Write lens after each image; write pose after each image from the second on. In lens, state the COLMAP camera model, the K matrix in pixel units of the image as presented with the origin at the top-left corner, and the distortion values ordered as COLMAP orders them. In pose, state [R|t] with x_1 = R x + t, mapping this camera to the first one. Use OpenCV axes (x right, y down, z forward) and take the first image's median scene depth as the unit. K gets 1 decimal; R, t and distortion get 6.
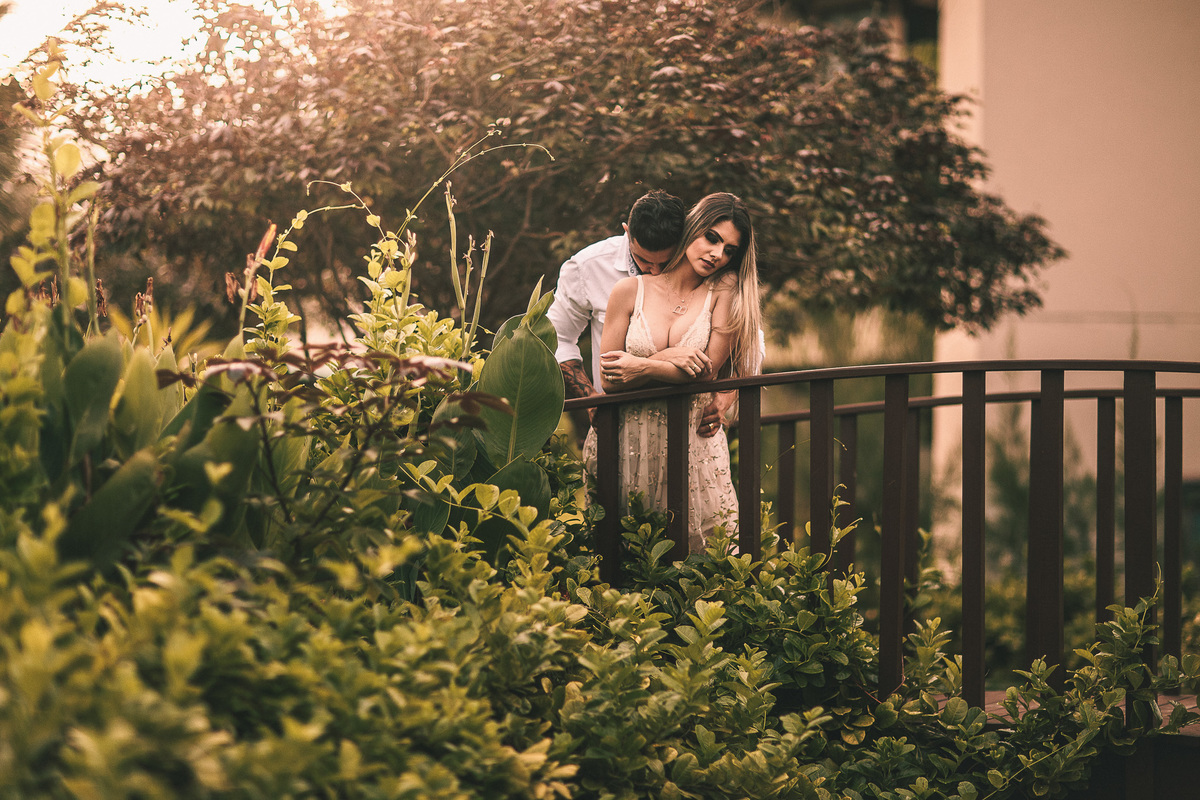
lens RADIAL K [[2945.0, 0, 600.0], [0, 2945.0, 400.0], [0, 0, 1]] dist [0.131819, -0.836784]
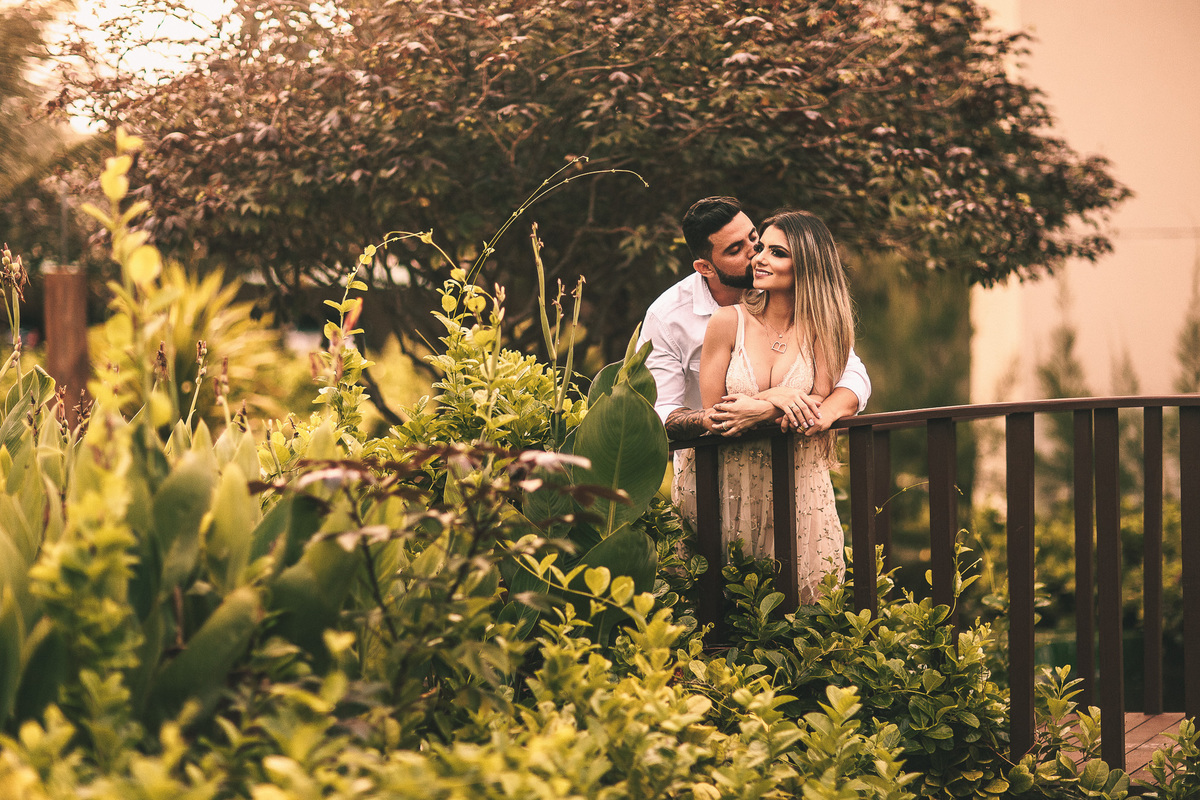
lens RADIAL K [[2945.0, 0, 600.0], [0, 2945.0, 400.0], [0, 0, 1]] dist [0.131819, -0.836784]
pose [[0.999507, -0.031373, -0.001311, -0.023784], [0.031401, 0.998591, 0.042779, -0.043737], [-0.000033, -0.042799, 0.999084, 0.054544]]
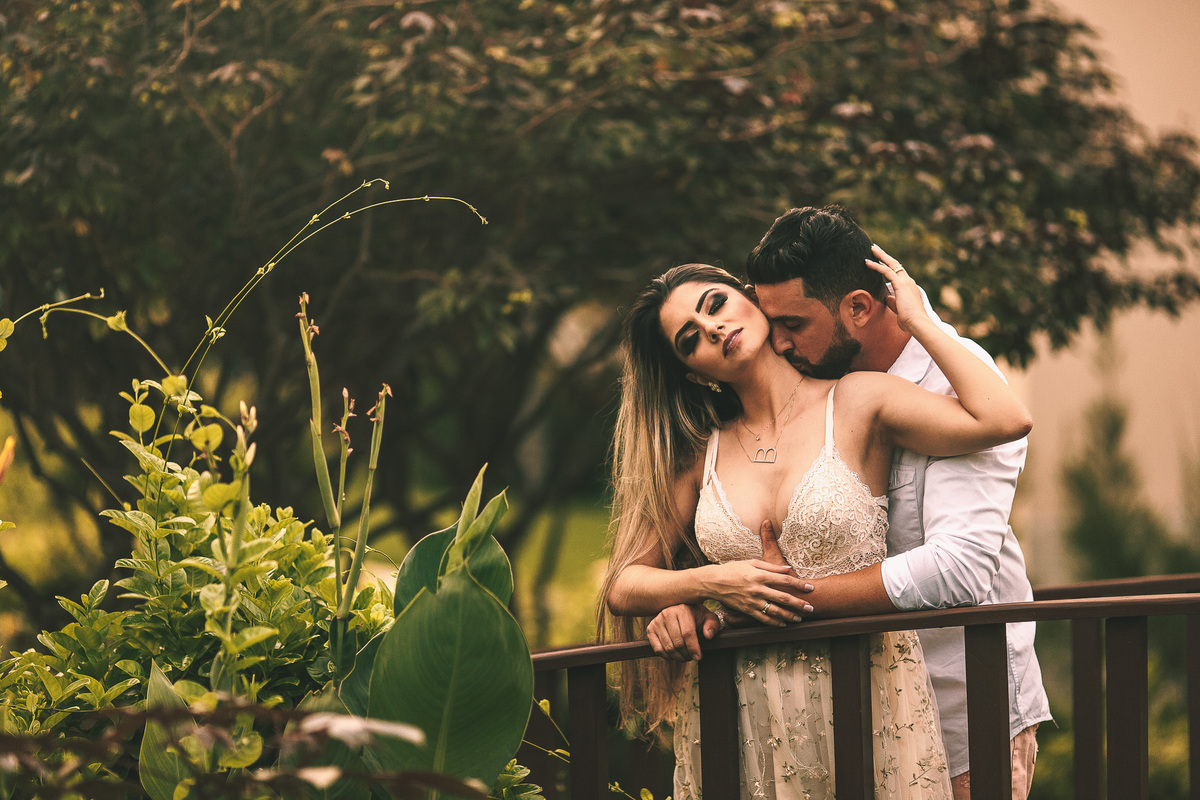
lens RADIAL K [[4760.0, 0, 635.8], [0, 4760.0, 360.4], [0, 0, 1]] dist [1.545242, -38.320994]
pose [[0.997131, -0.029379, 0.069767, -0.039699], [0.028021, 0.999400, 0.020358, -0.059394], [-0.070323, -0.018345, 0.997356, 0.087358]]
